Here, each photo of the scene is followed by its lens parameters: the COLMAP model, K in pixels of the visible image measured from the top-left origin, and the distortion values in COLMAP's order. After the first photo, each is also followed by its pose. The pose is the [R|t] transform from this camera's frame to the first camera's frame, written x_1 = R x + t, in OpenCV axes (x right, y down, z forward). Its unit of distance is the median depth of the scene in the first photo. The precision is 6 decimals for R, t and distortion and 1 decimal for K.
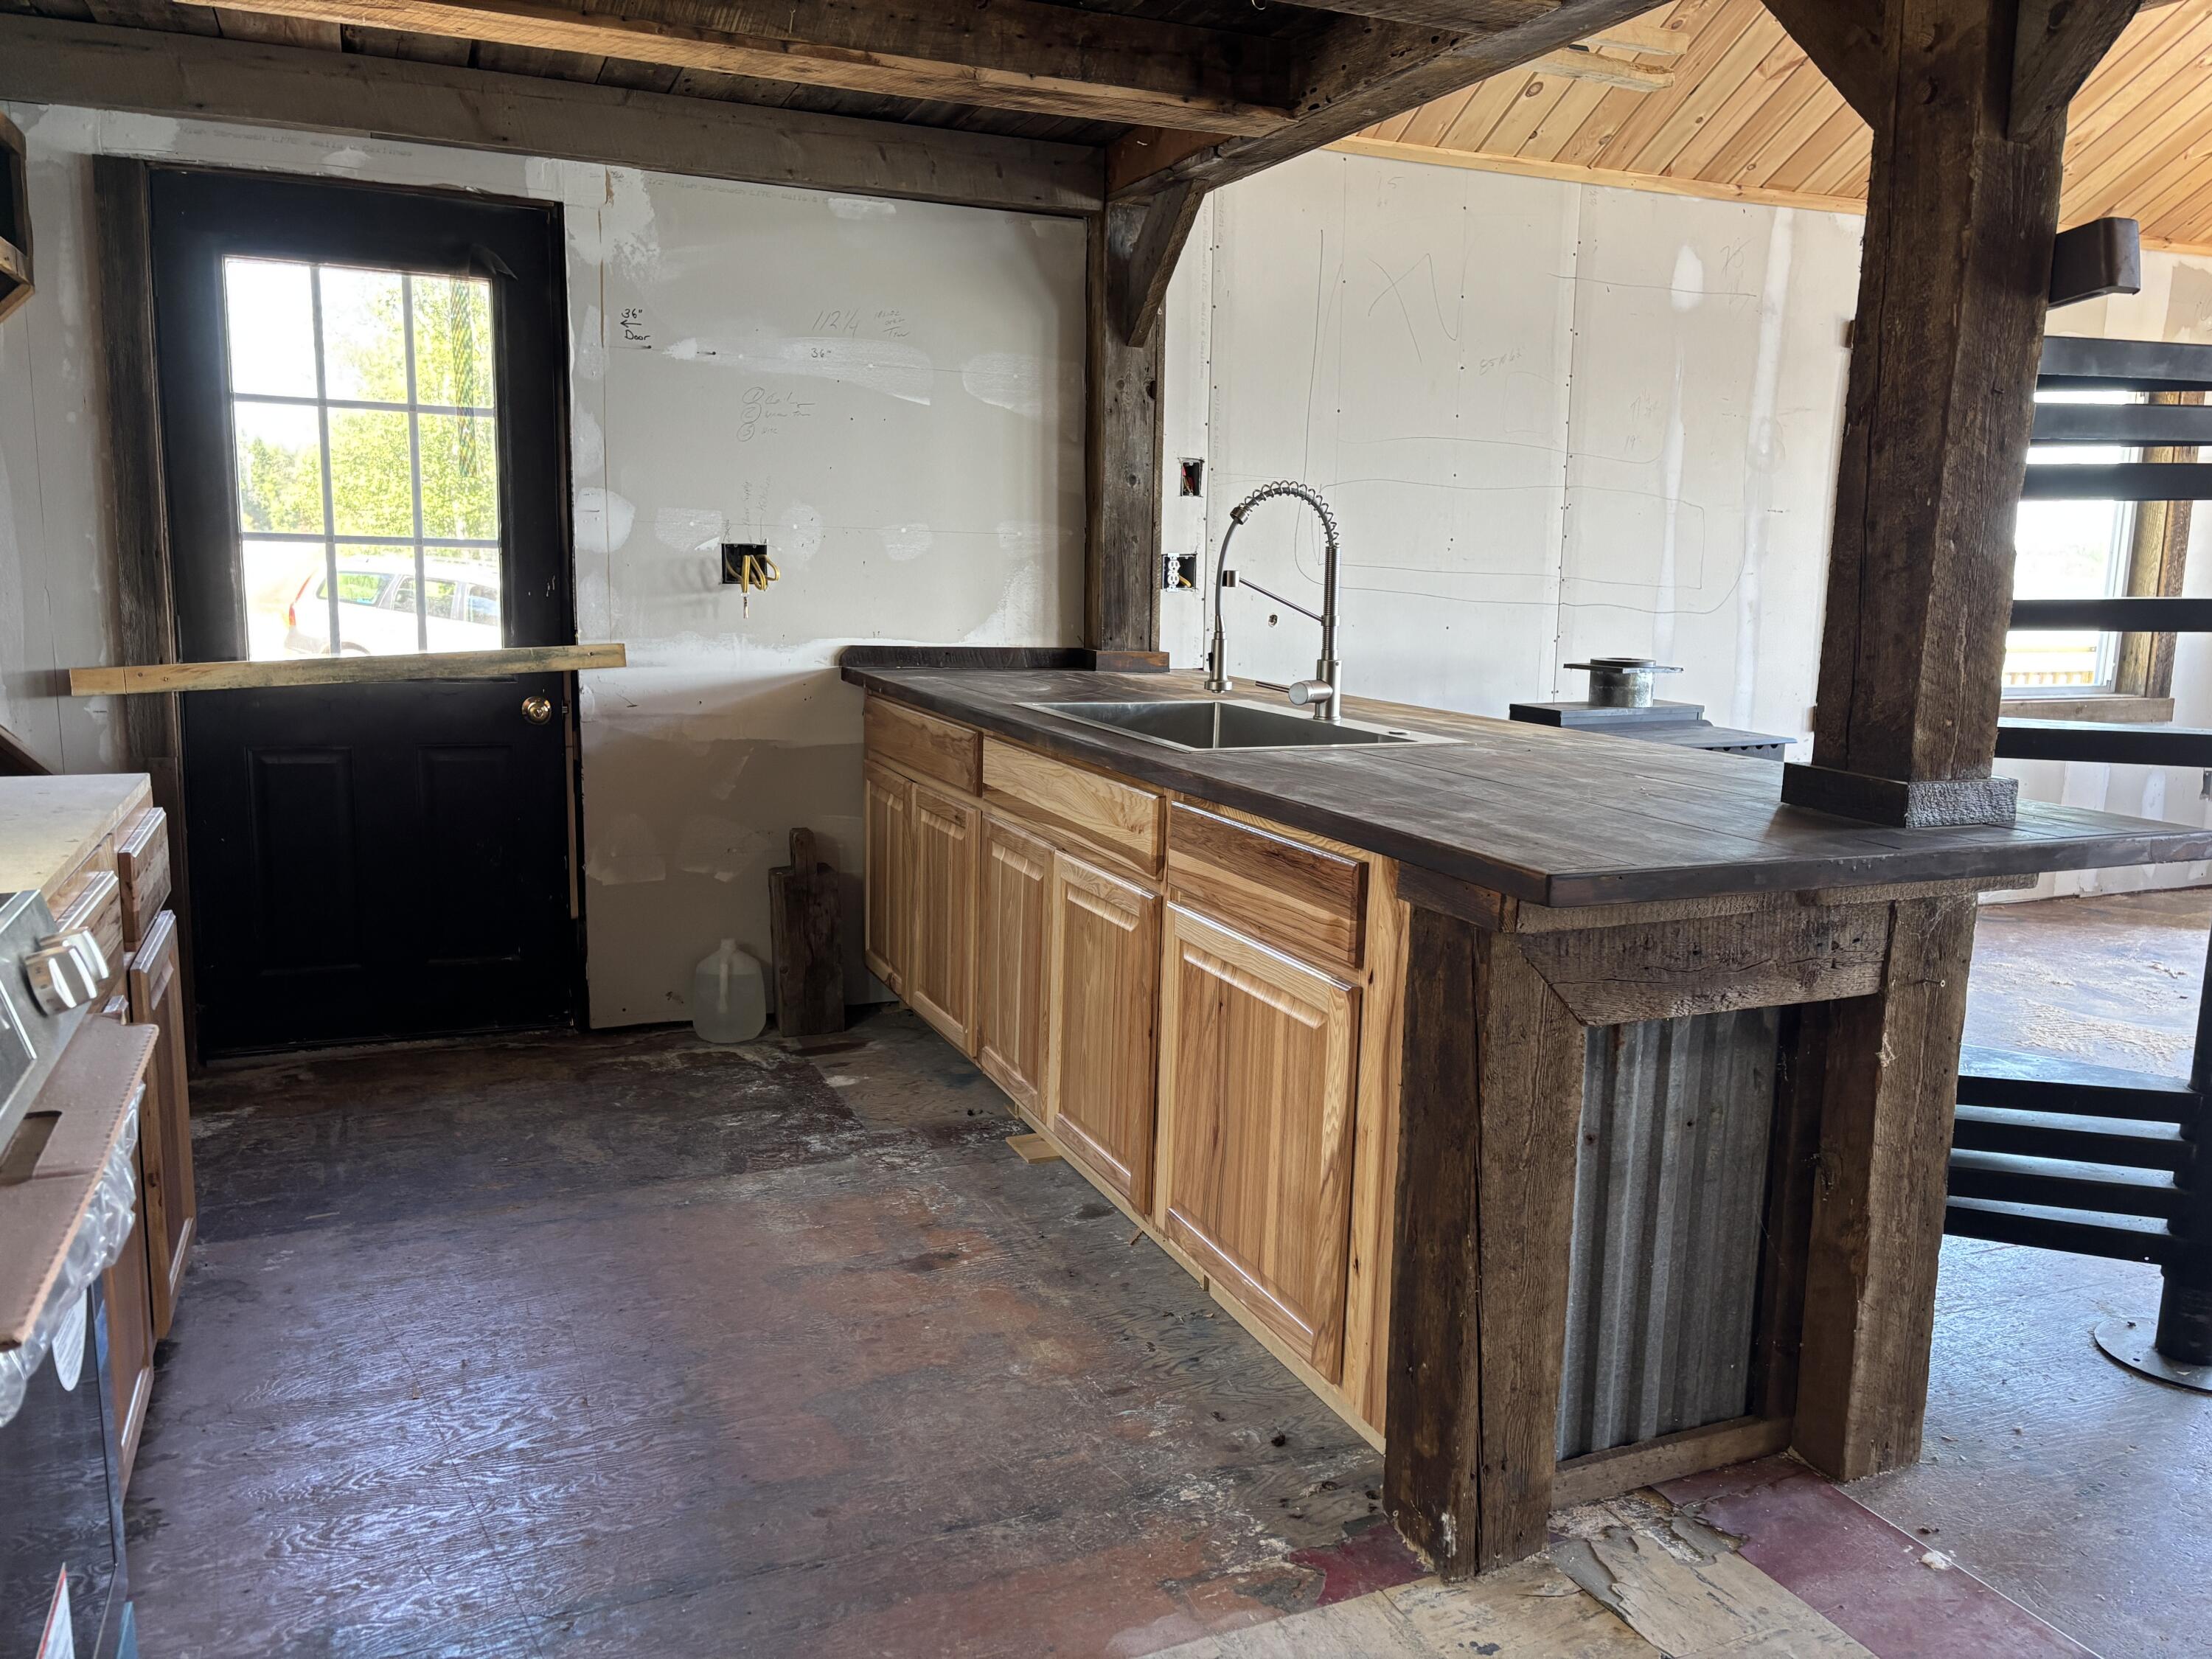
lens RADIAL K [[1670.6, 0, 1120.1], [0, 1670.6, 844.9], [0, 0, 1]] dist [0.065515, -0.065438]
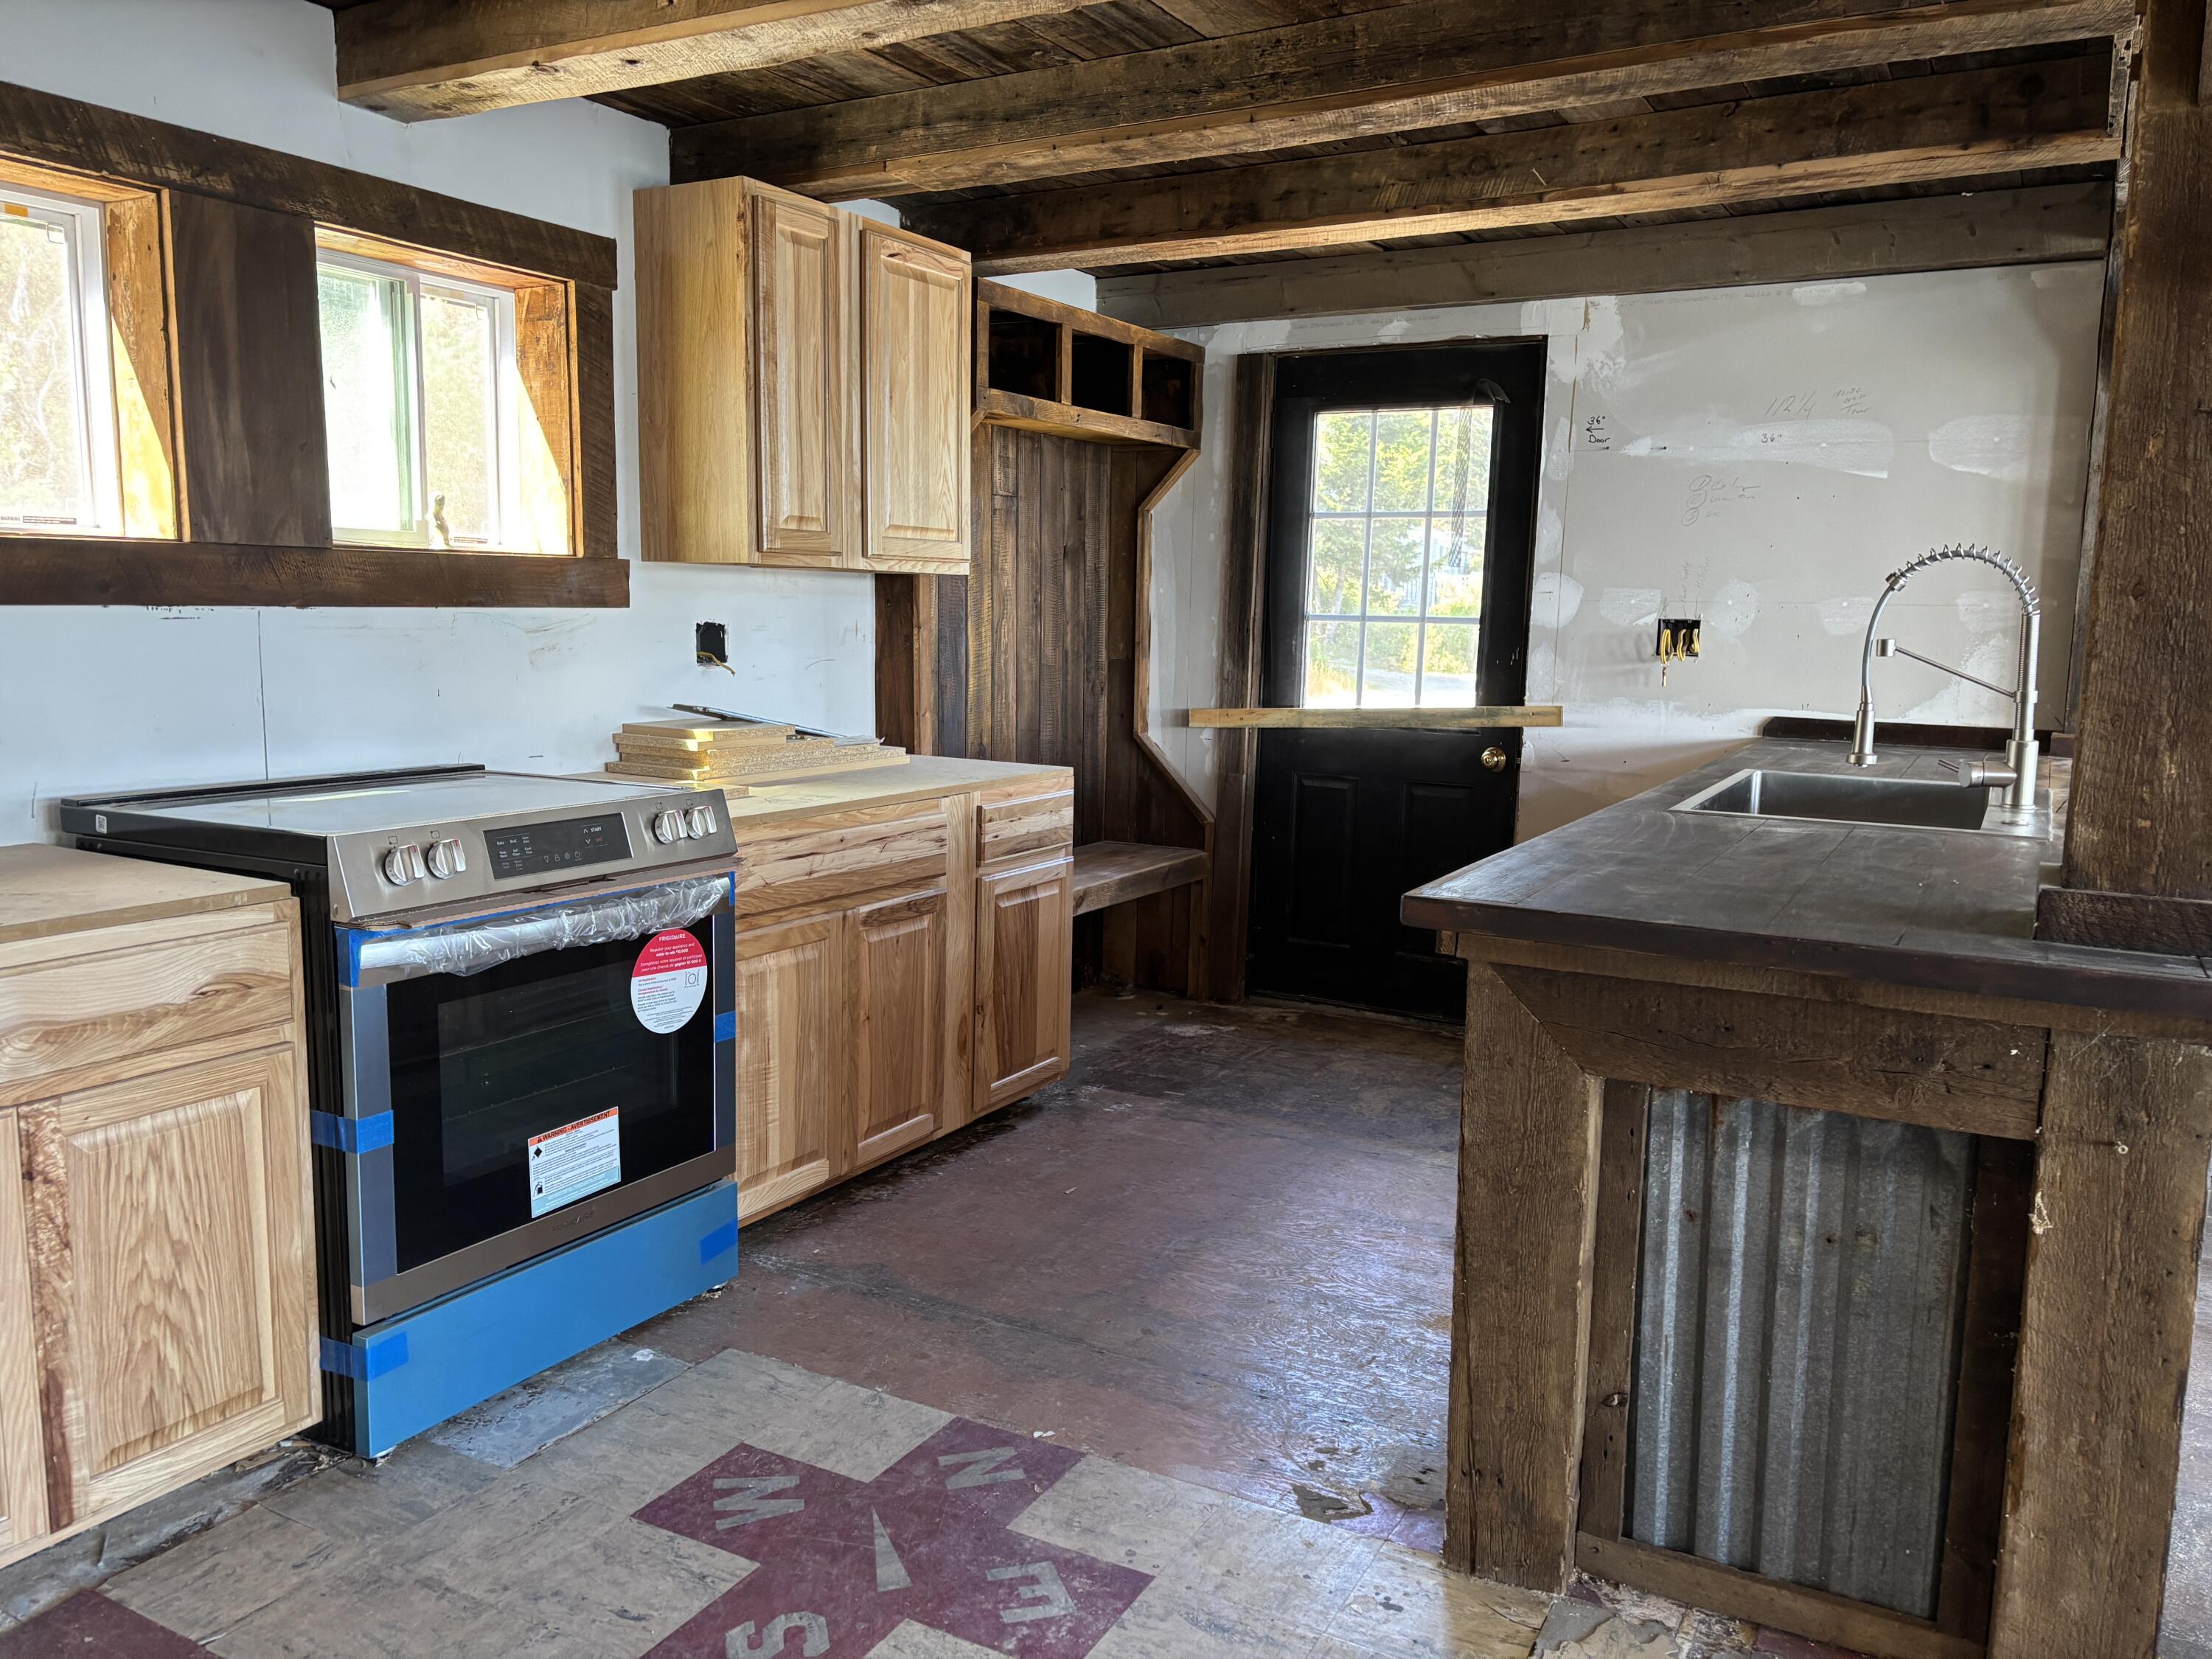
lens RADIAL K [[1670.6, 0, 1110.7], [0, 1670.6, 856.8], [0, 0, 1]] dist [0.065515, -0.065438]
pose [[0.602707, 0.108614, -0.790536, 0.458556], [-0.143807, 0.989257, 0.026277, -0.003945], [0.784897, 0.097847, 0.611852, 0.069132]]
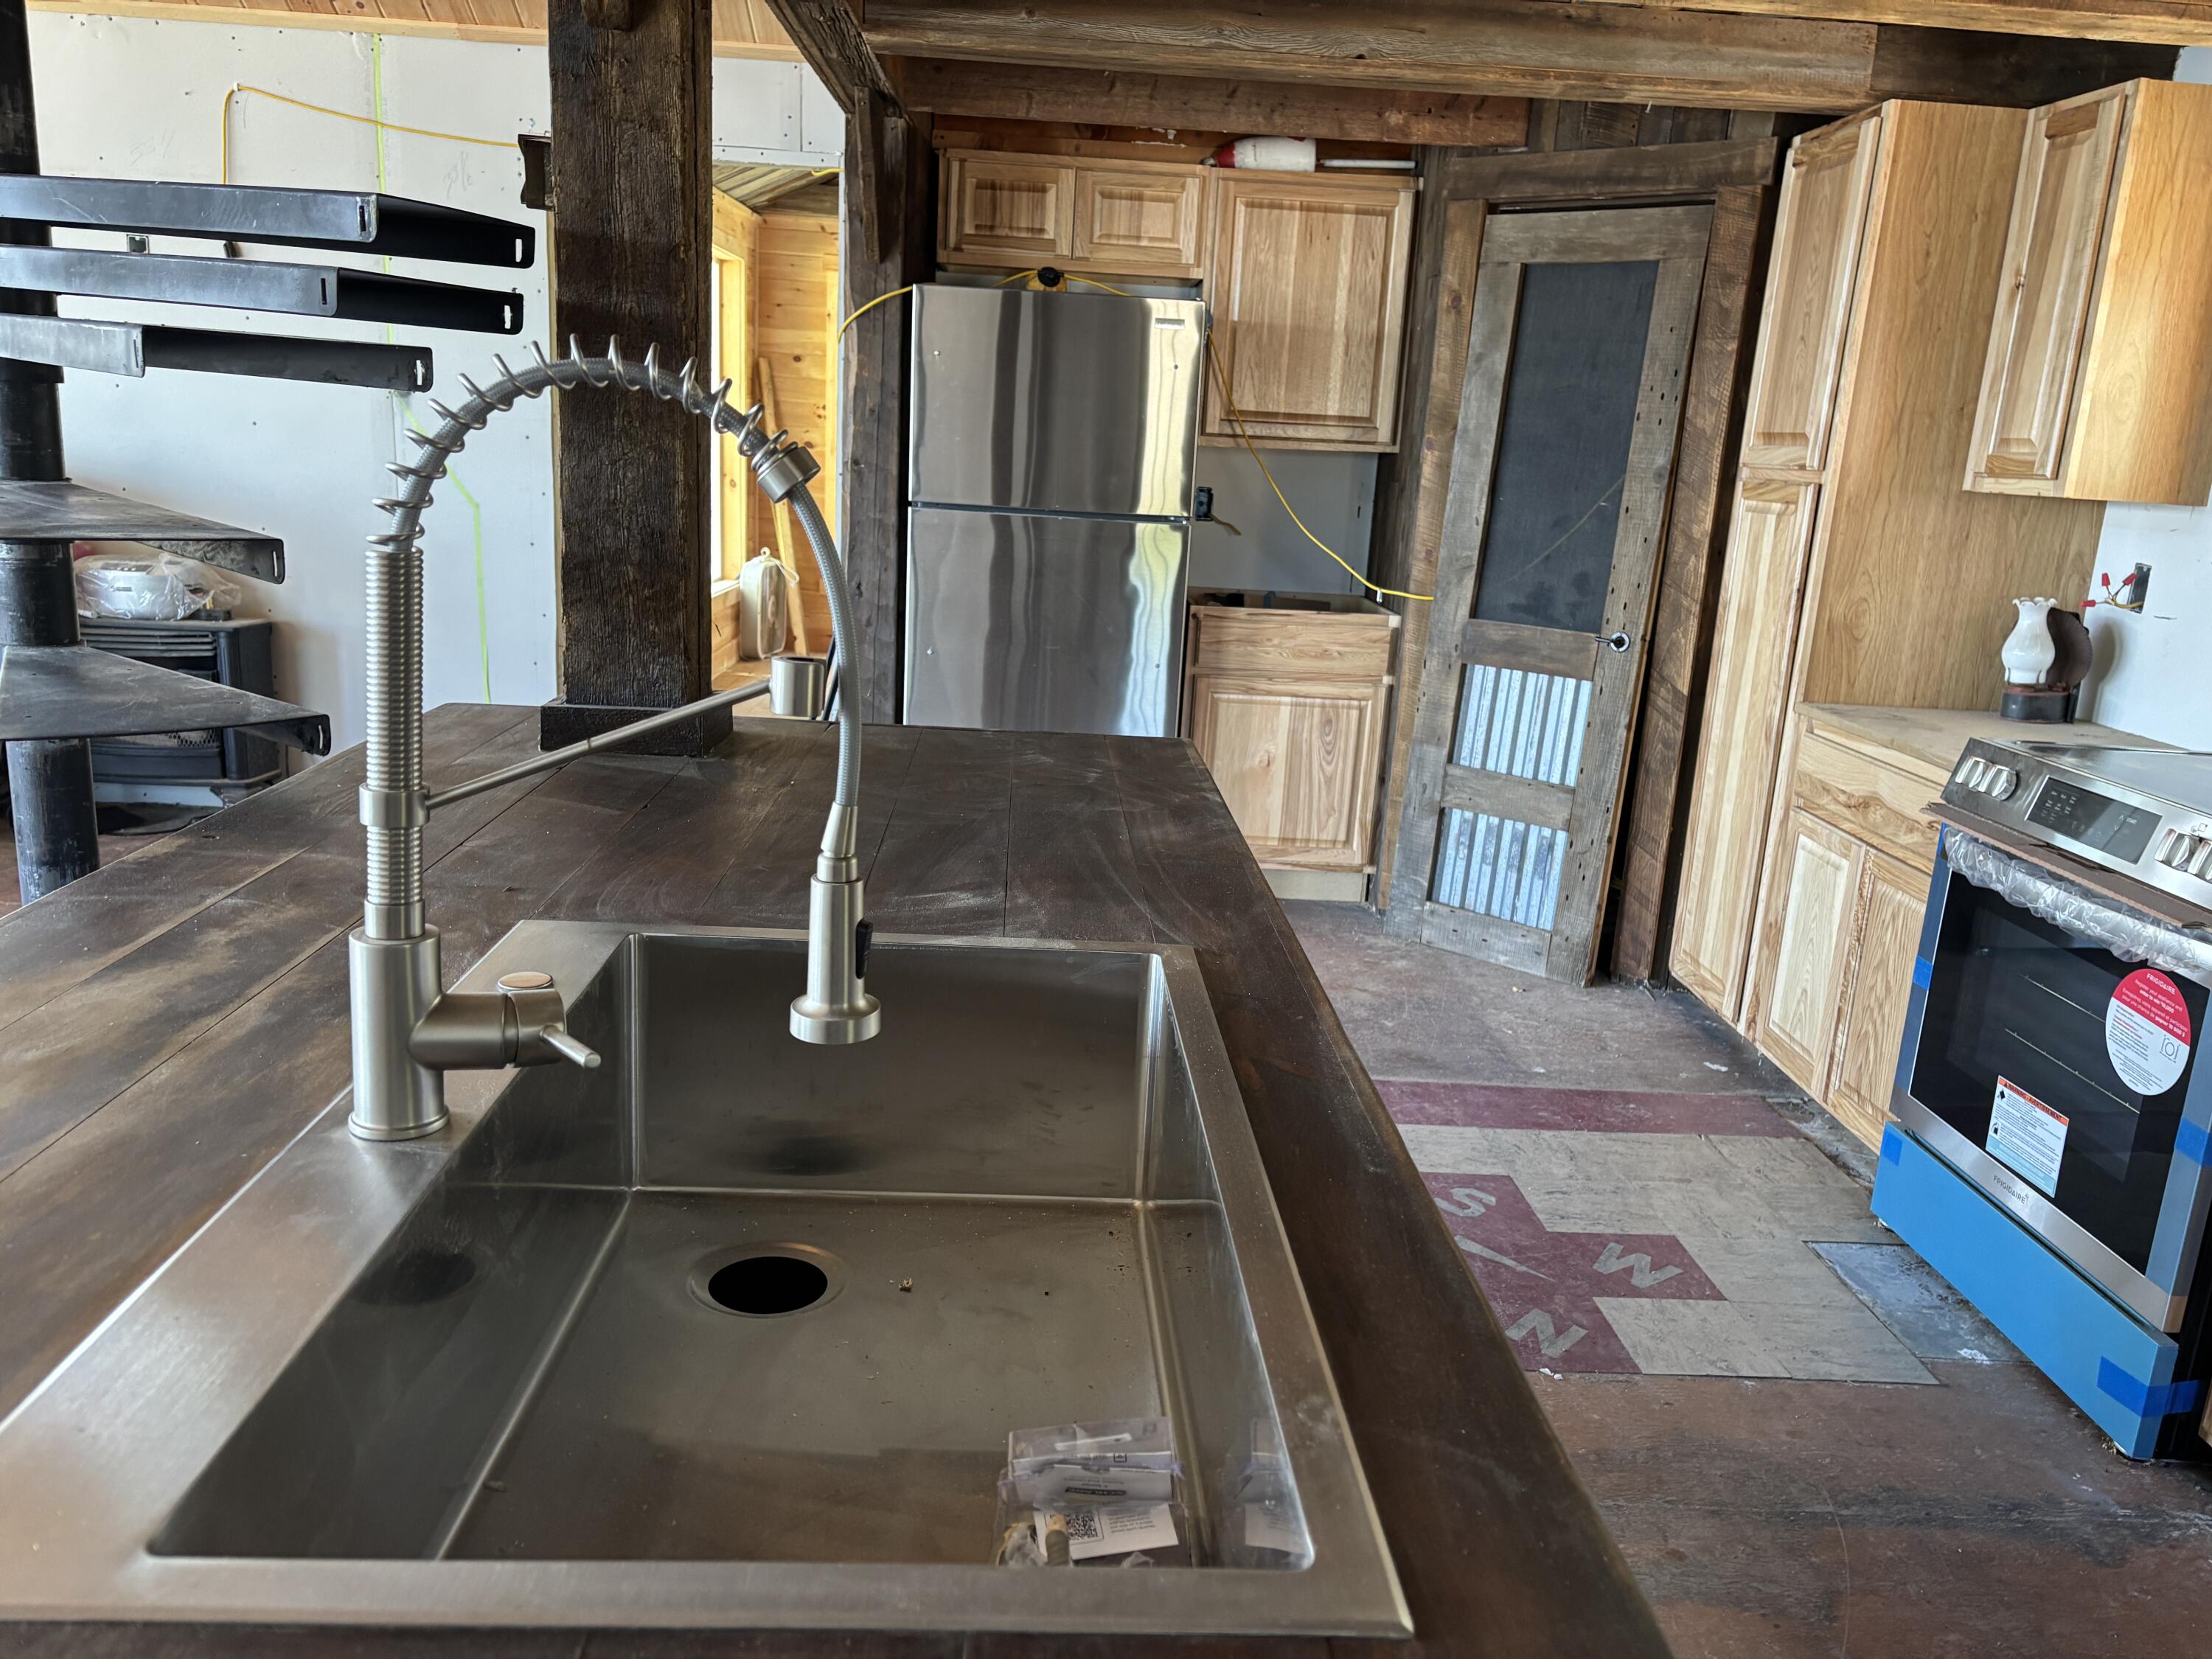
lens RADIAL K [[1670.6, 0, 1101.9], [0, 1670.6, 833.4], [0, 0, 1]] dist [0.065515, -0.065438]
pose [[-0.926695, -0.160931, 0.339613, -0.080719], [-0.014167, 0.917990, 0.396349, -0.211377], [-0.375546, 0.362484, -0.852977, 1.024476]]
